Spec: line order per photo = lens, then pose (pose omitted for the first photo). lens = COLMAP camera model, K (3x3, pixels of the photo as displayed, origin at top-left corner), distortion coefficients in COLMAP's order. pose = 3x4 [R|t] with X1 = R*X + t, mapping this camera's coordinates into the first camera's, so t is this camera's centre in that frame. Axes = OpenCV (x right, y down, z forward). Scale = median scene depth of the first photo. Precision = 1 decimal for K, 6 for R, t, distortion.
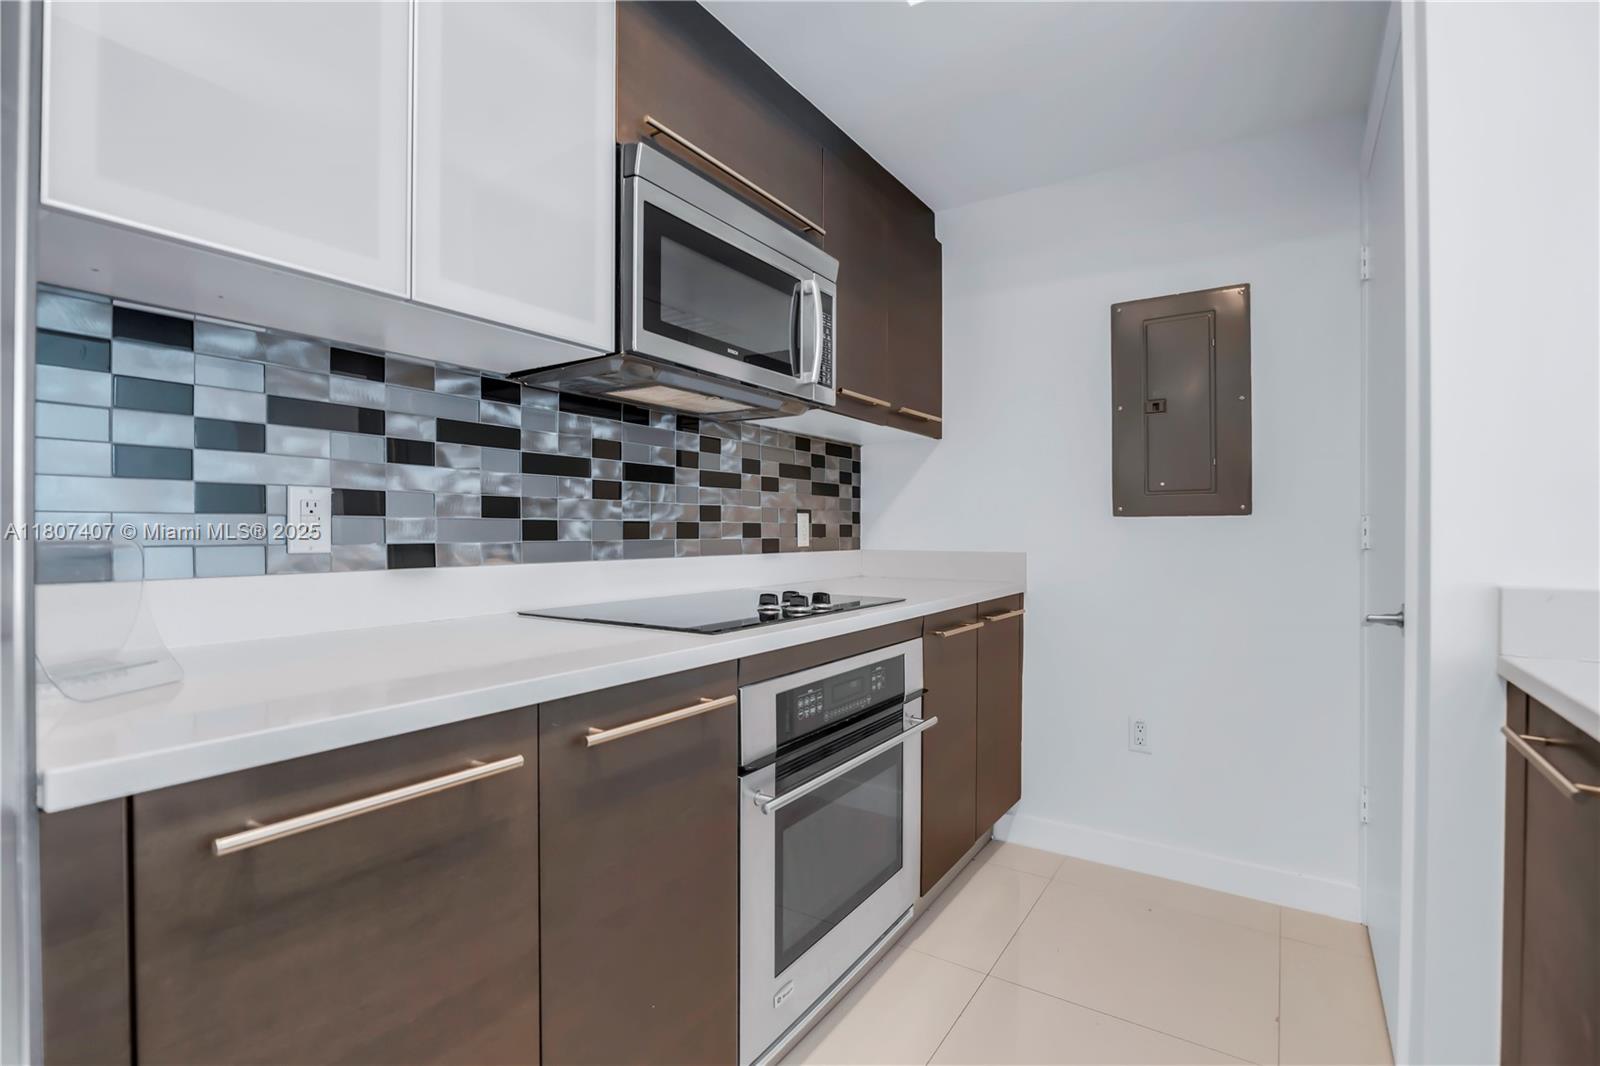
lens RADIAL K [[751.4, 0, 786.1], [0, 751.4, 532.8], [0, 0, 1]] dist [-0.020115, 0.002090]
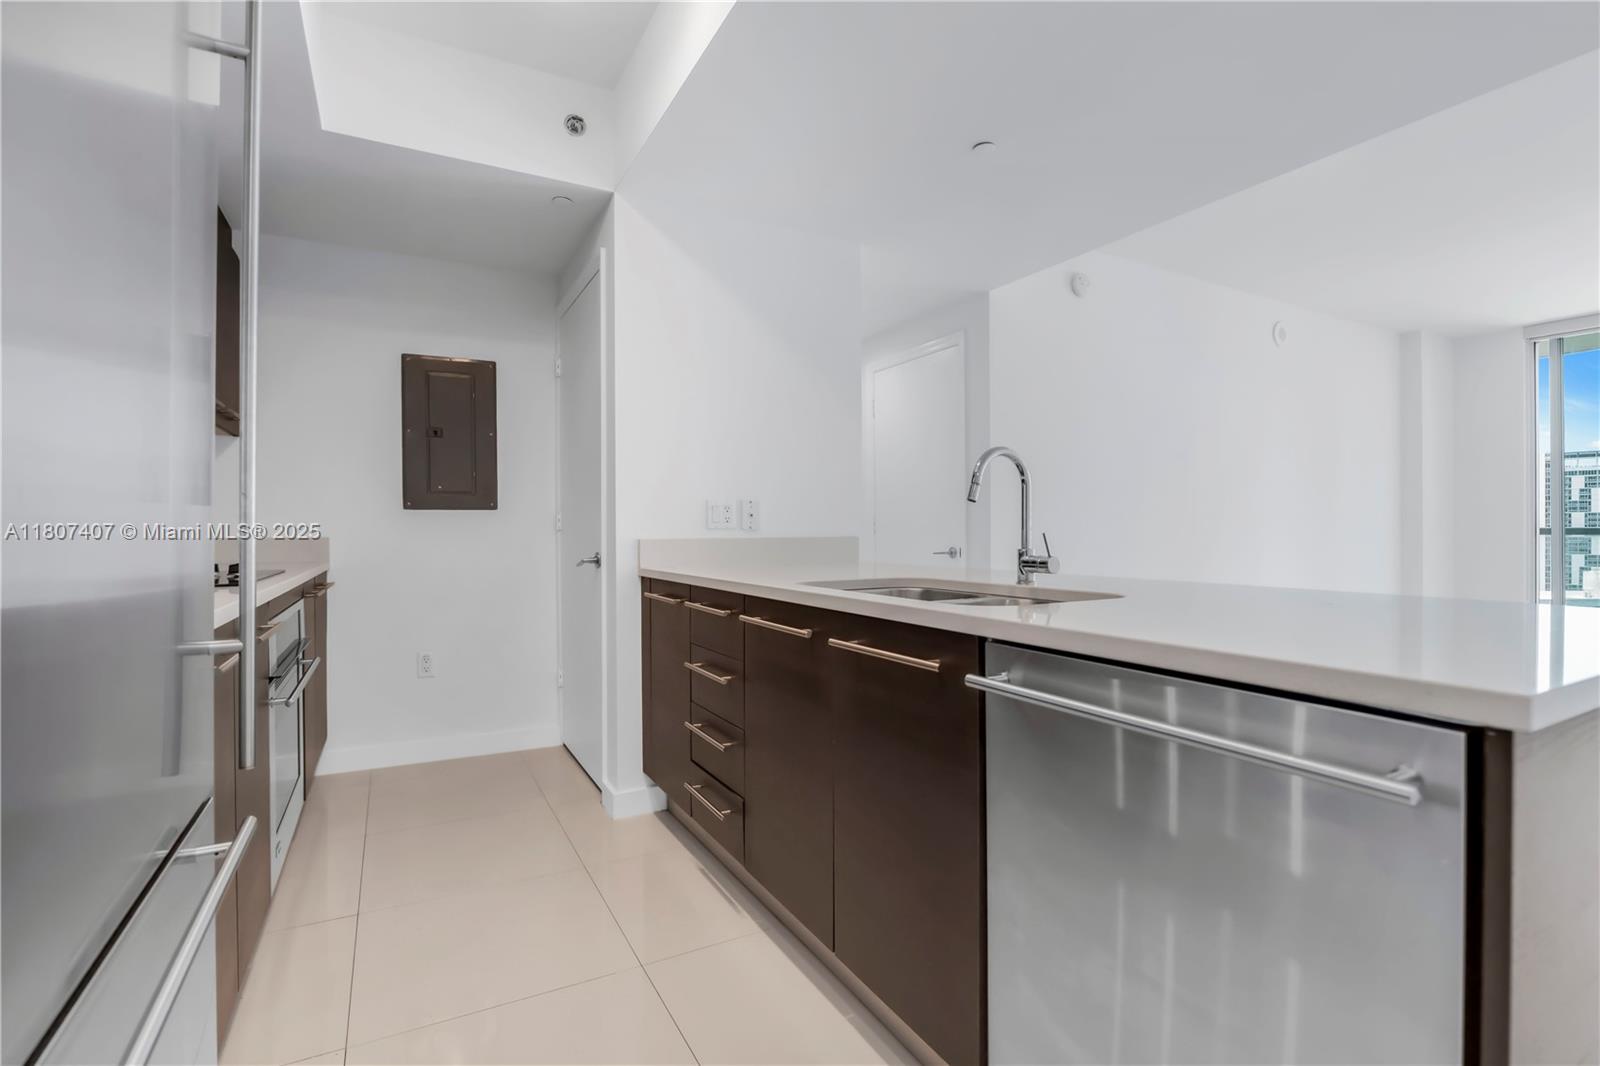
lens RADIAL K [[751.4, 0, 805.5], [0, 751.4, 529.6], [0, 0, 1]] dist [-0.020115, 0.002090]
pose [[0.475572, -0.008210, 0.879638, -0.369345], [0.006292, 0.999963, 0.005932, 0.010449], [-0.879654, 0.002713, 0.475606, -0.261018]]
